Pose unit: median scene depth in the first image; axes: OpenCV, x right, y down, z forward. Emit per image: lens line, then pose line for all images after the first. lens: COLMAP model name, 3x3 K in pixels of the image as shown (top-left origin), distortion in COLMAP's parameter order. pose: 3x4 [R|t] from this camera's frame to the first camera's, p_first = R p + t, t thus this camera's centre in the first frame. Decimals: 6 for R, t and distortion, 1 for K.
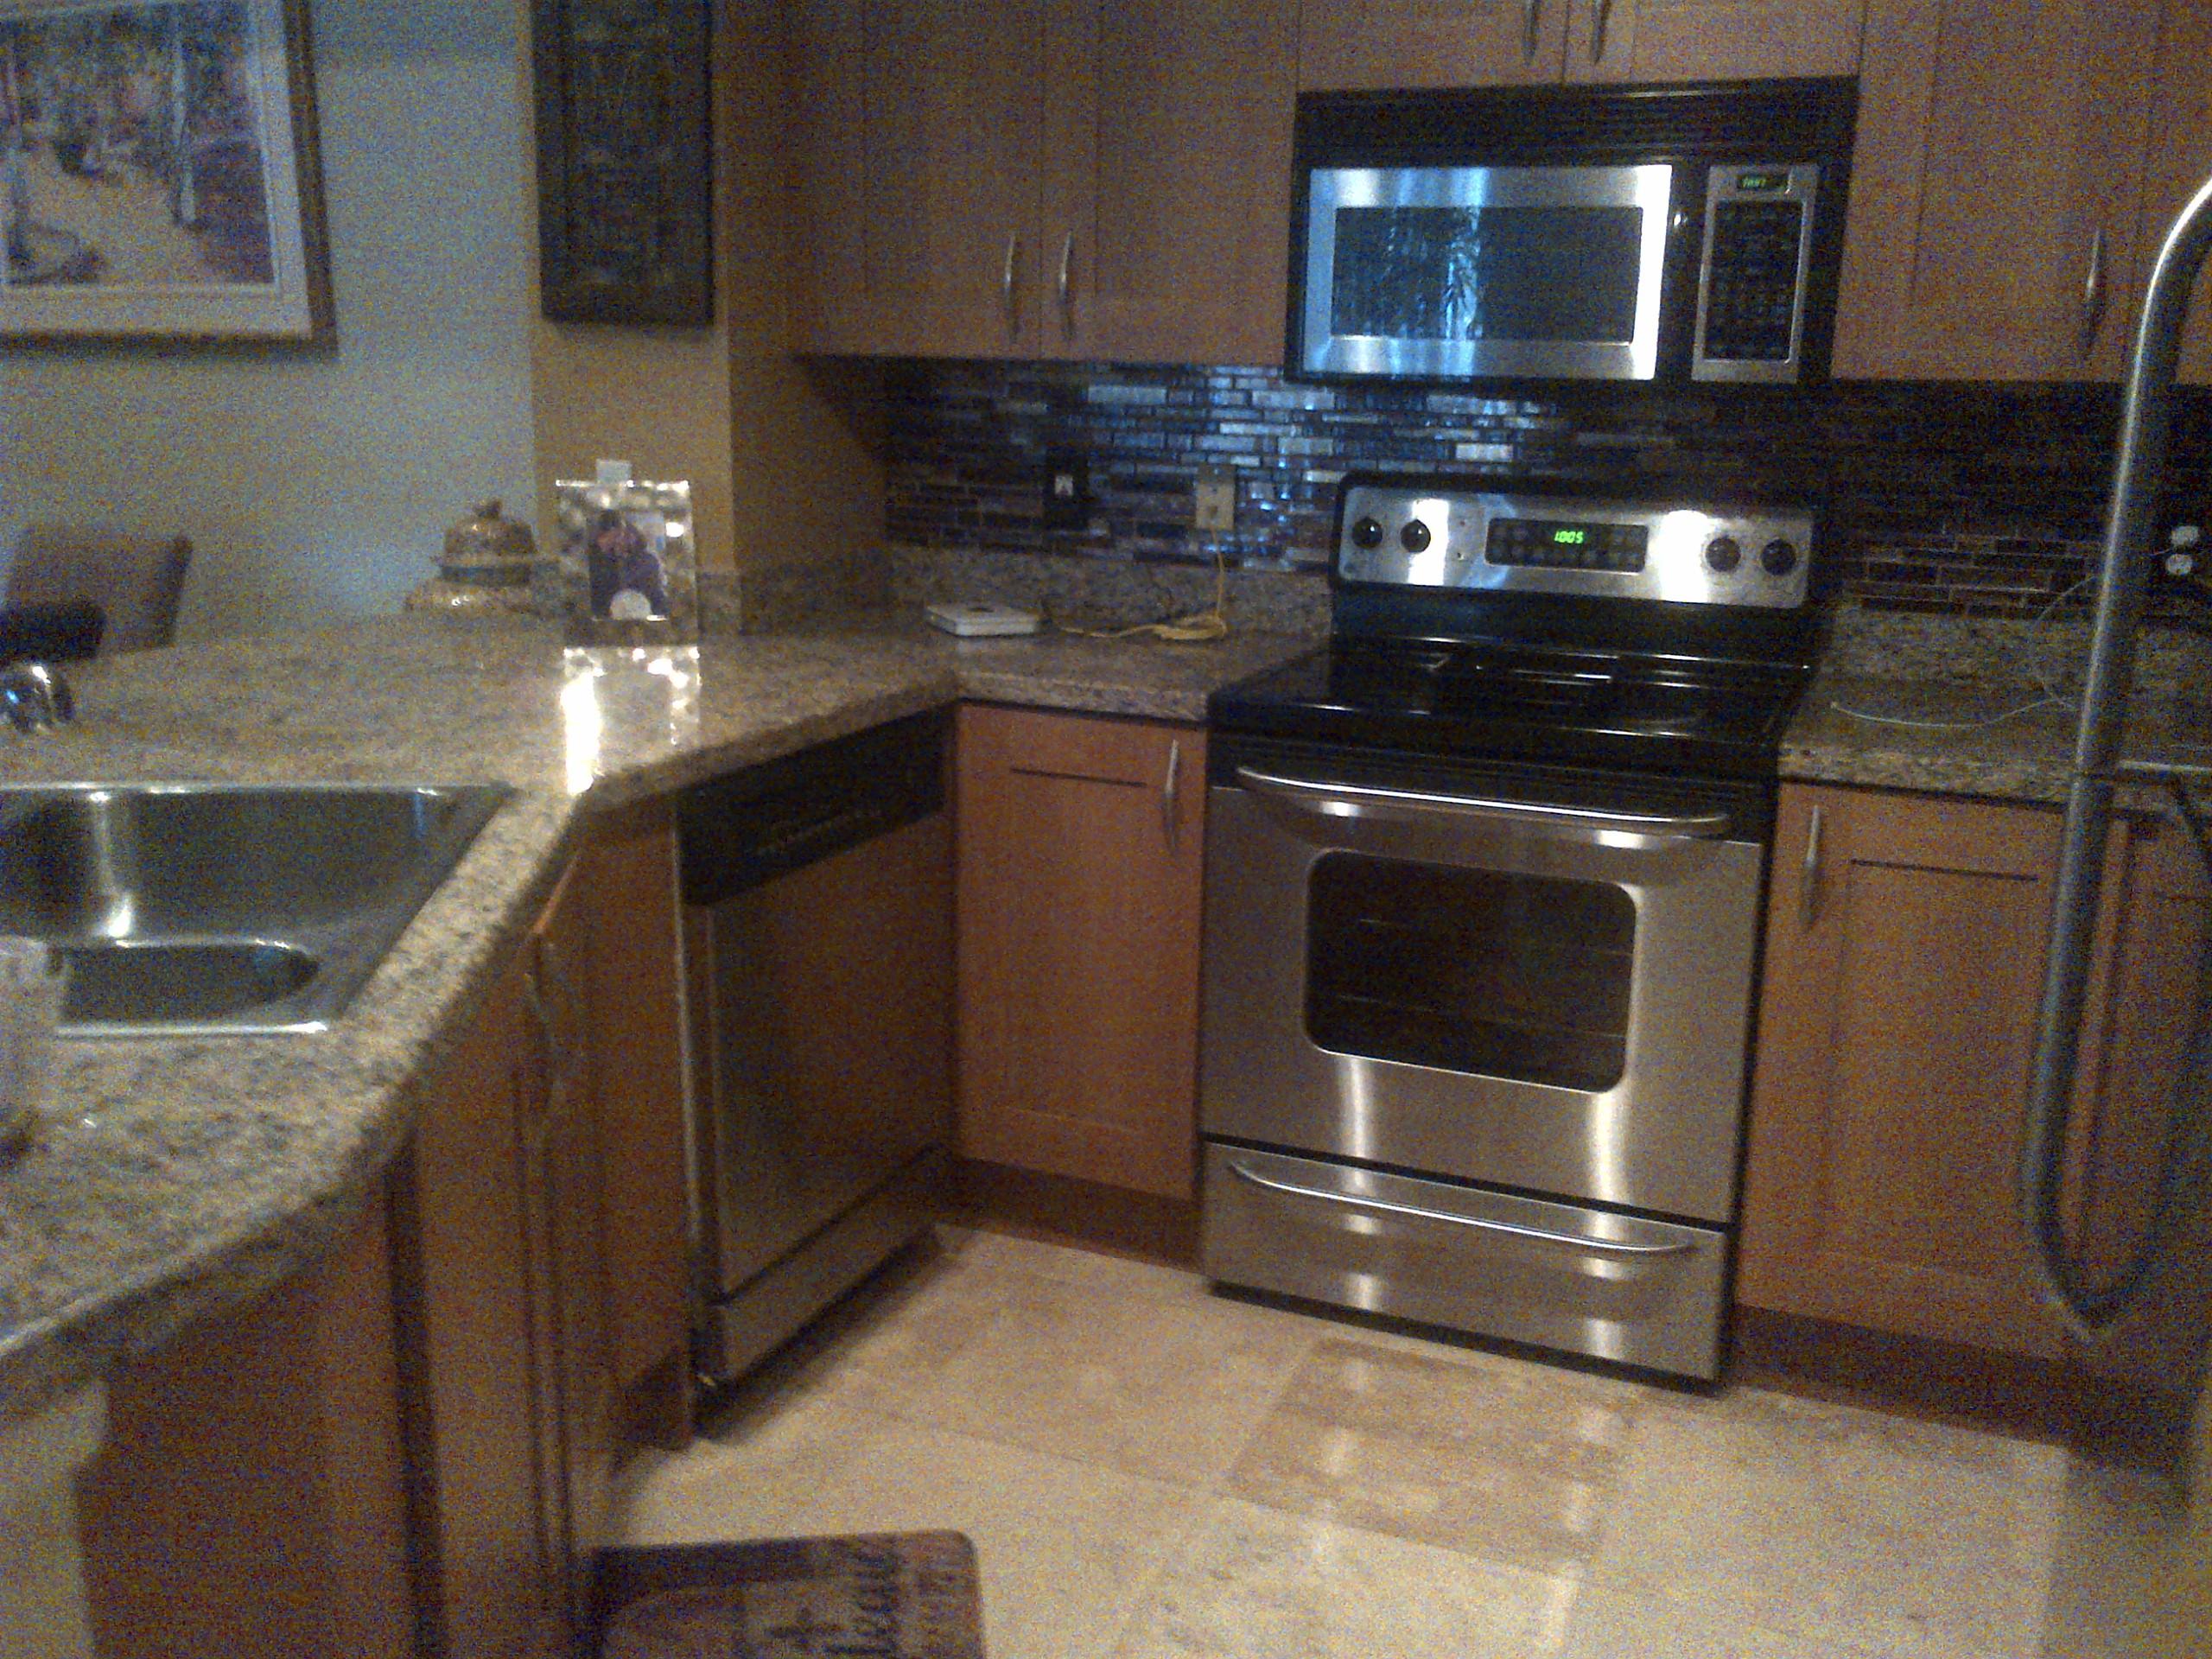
lens RADIAL K [[2133.6, 0, 1106.0], [0, 2133.6, 829.5], [0, 0, 1]] dist [-0.003140, -0.017652]
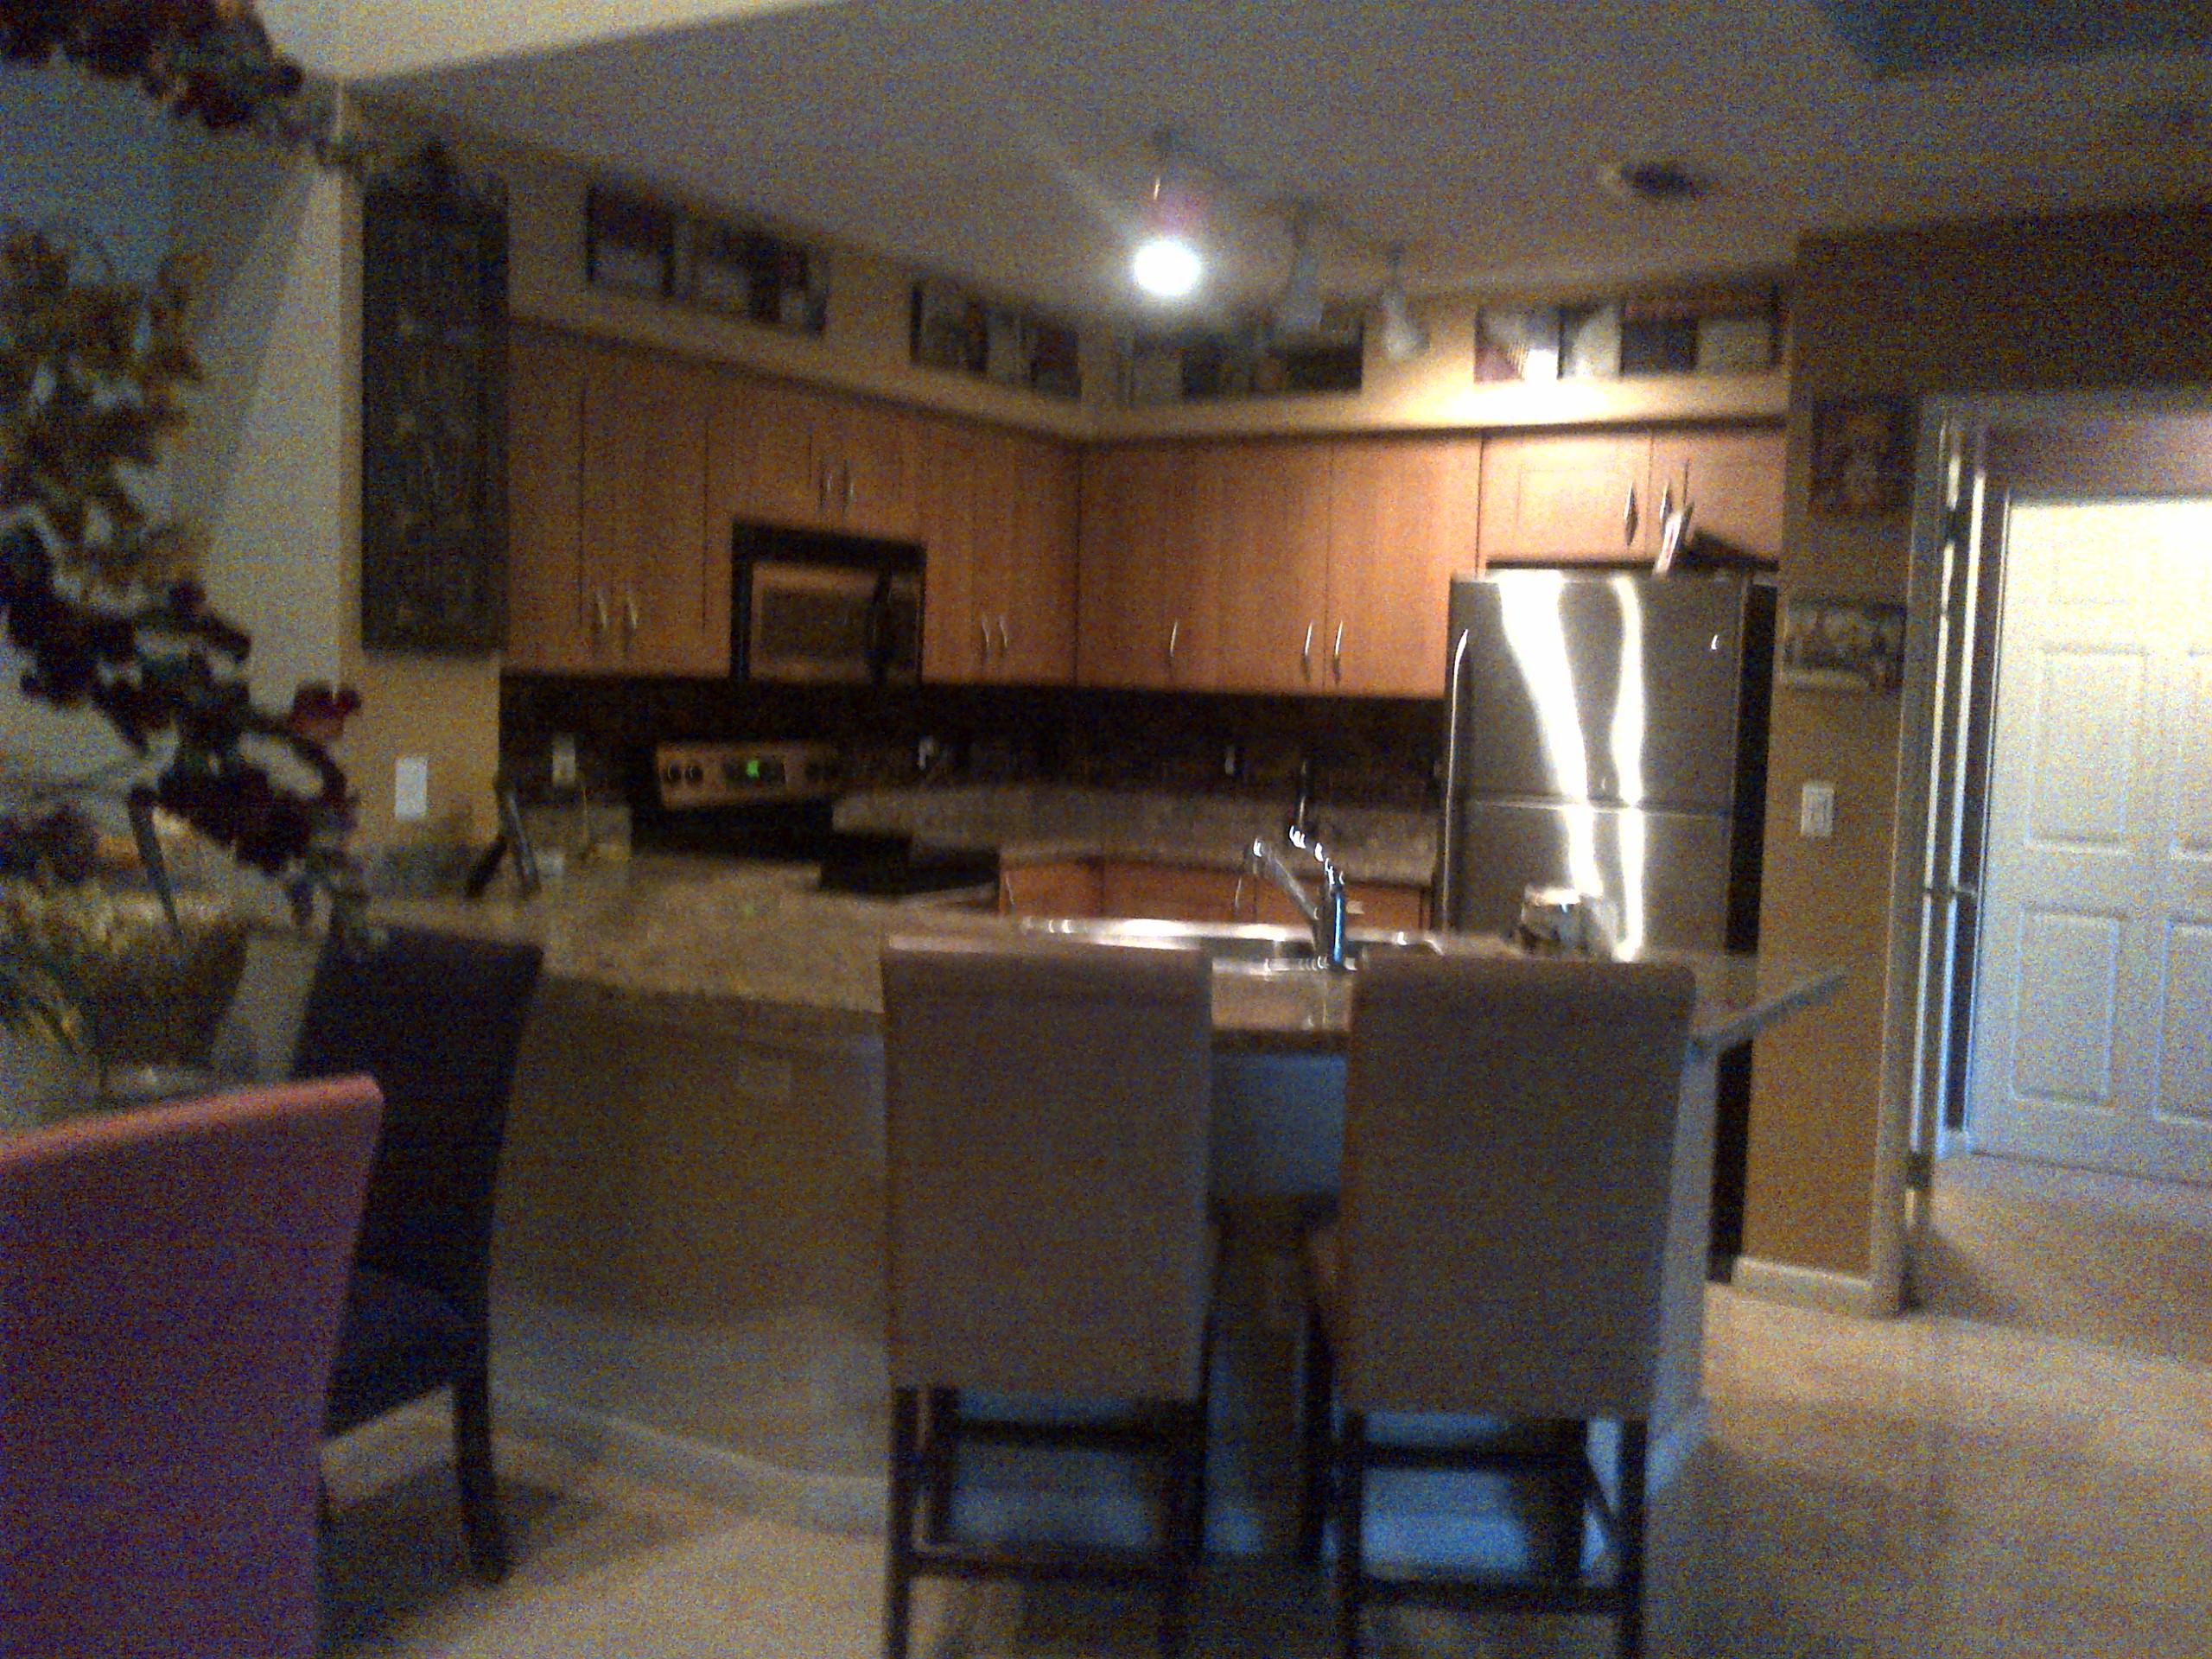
lens RADIAL K [[2021.7, 0, 1103.7], [0, 2021.7, 777.1], [0, 0, 1]] dist [0.008004, 0.012547]
pose [[0.143203, -0.069048, 0.987282, -1.338598], [0.188287, 0.981245, 0.041315, -0.140435], [-0.971618, 0.179976, 0.153518, 0.454459]]
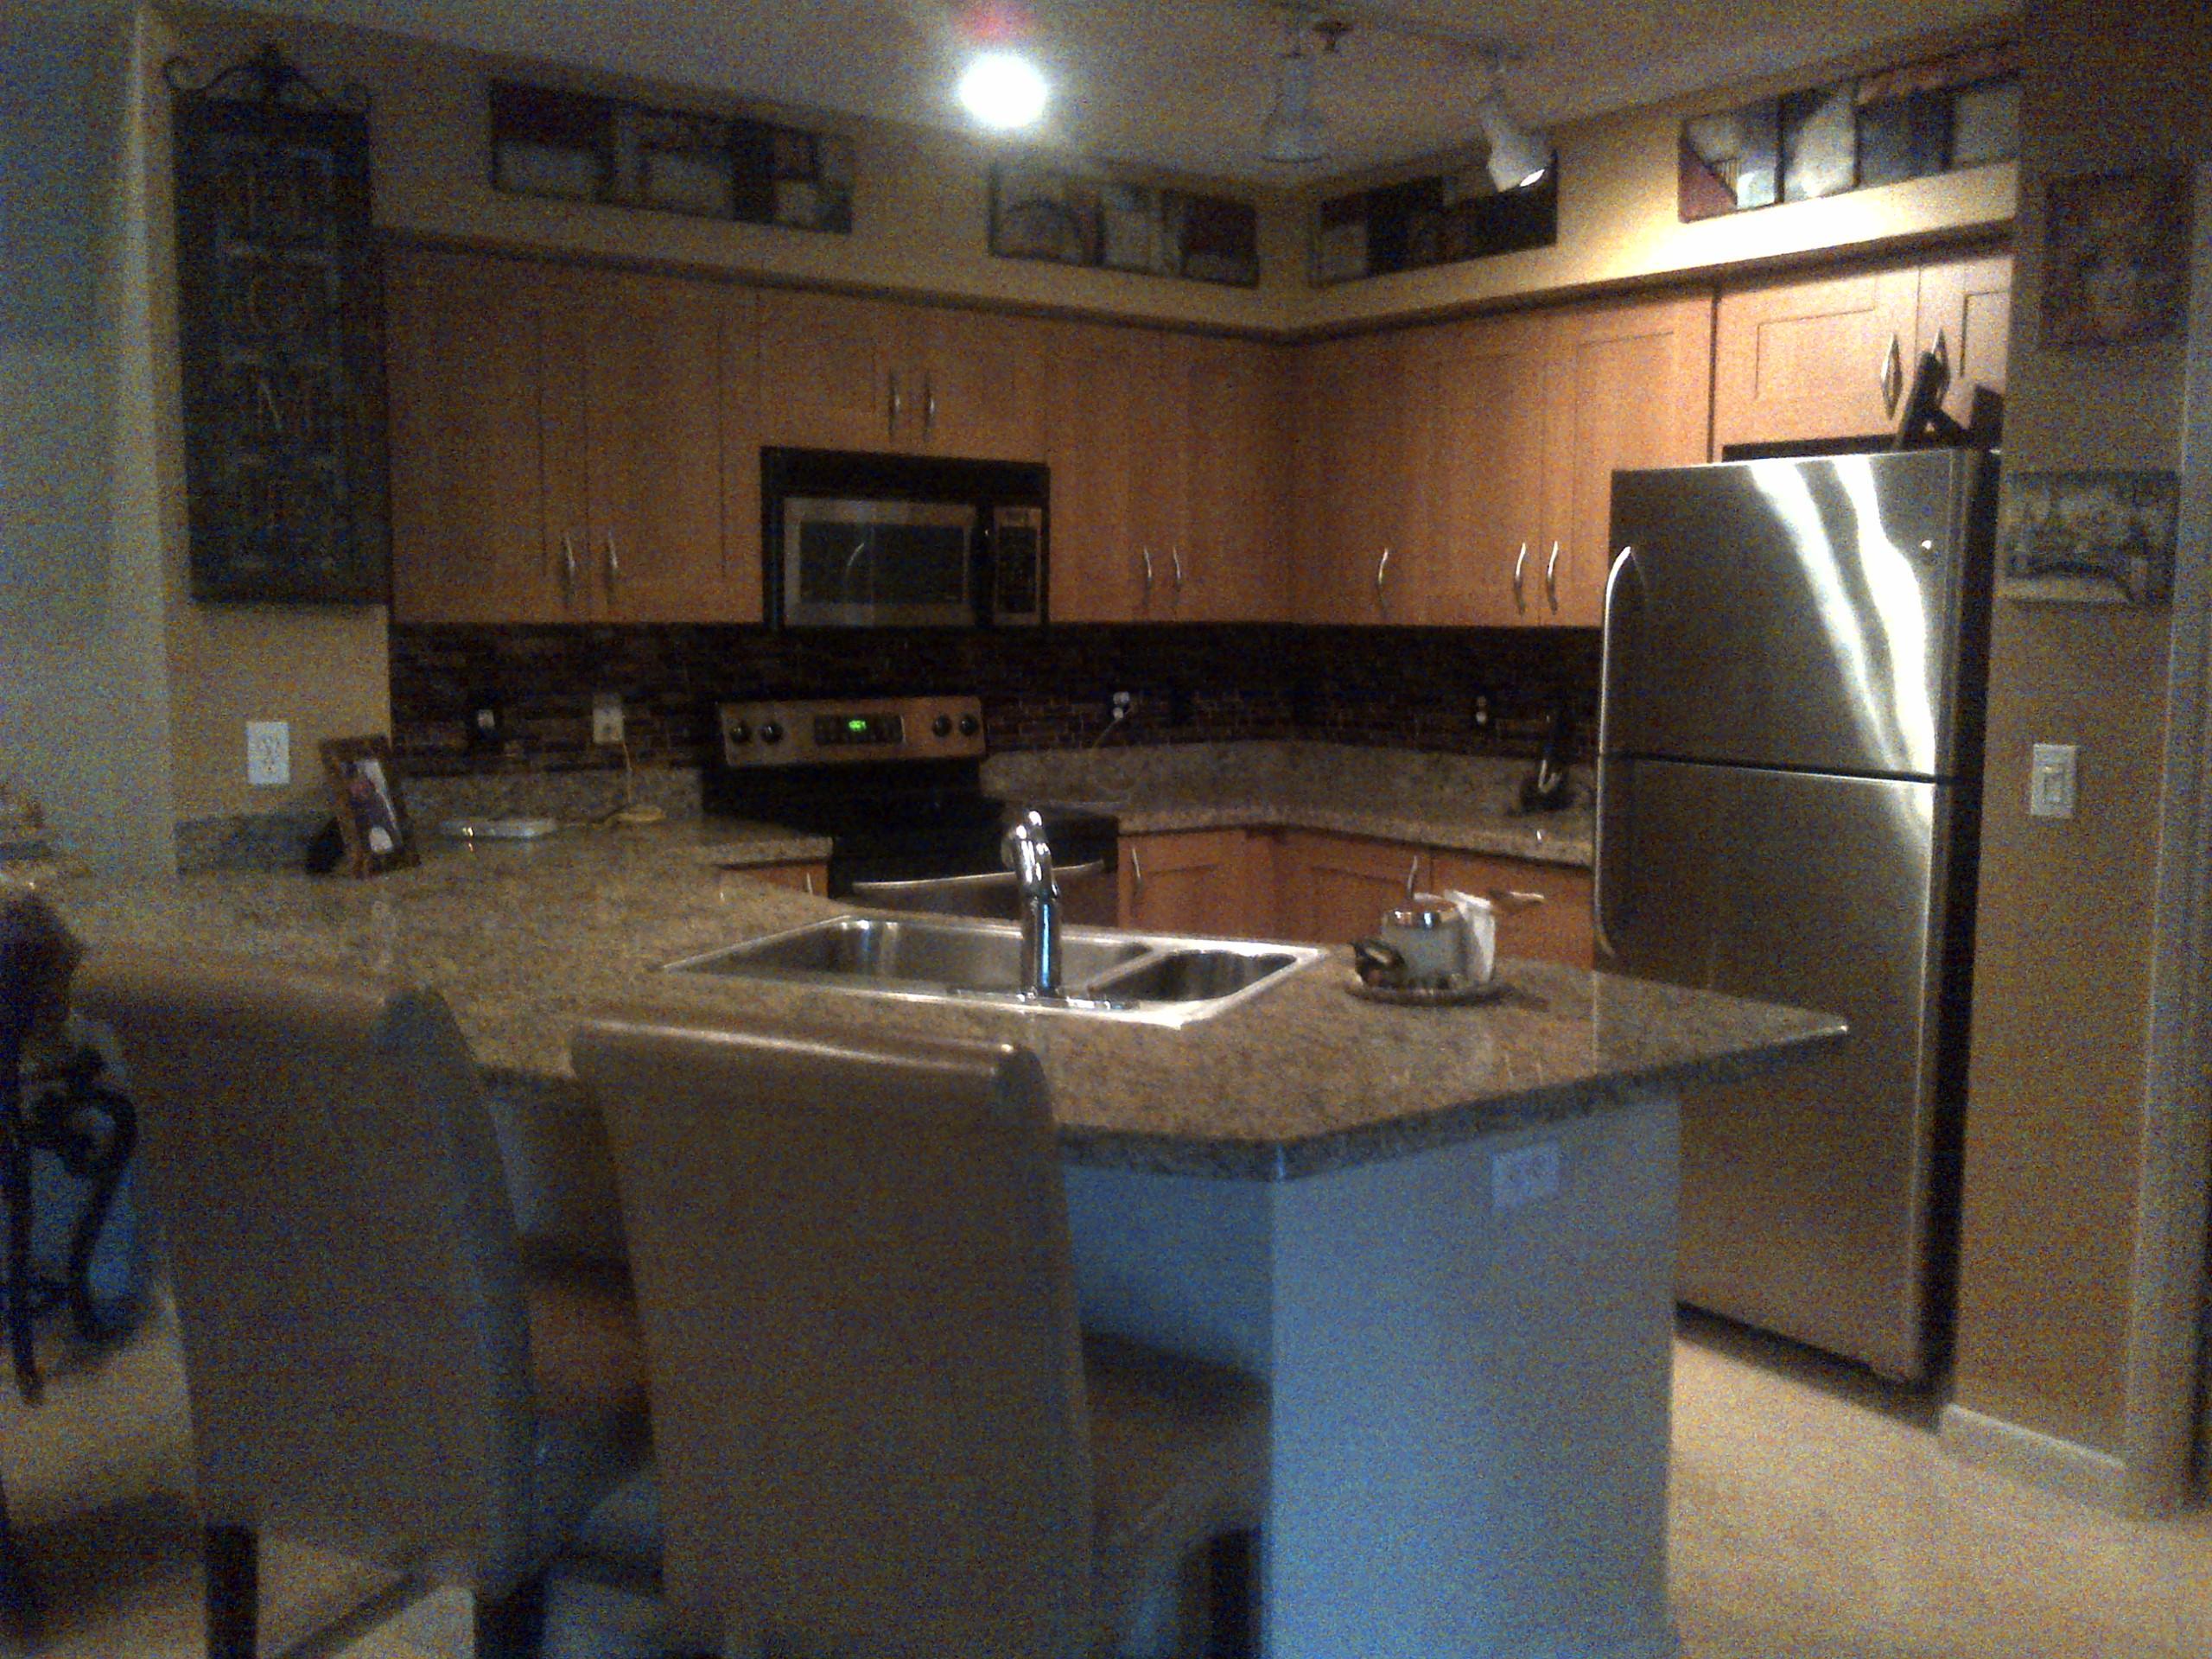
lens RADIAL K [[1986.2, 0, 1108.7], [0, 1986.2, 794.1], [0, 0, 1]] dist [-0.001529, 0.006480]
pose [[0.495052, -0.101046, 0.862968, -0.940490], [0.195141, 0.980771, 0.002895, -0.053255], [-0.846666, 0.166967, 0.505251, 0.102475]]
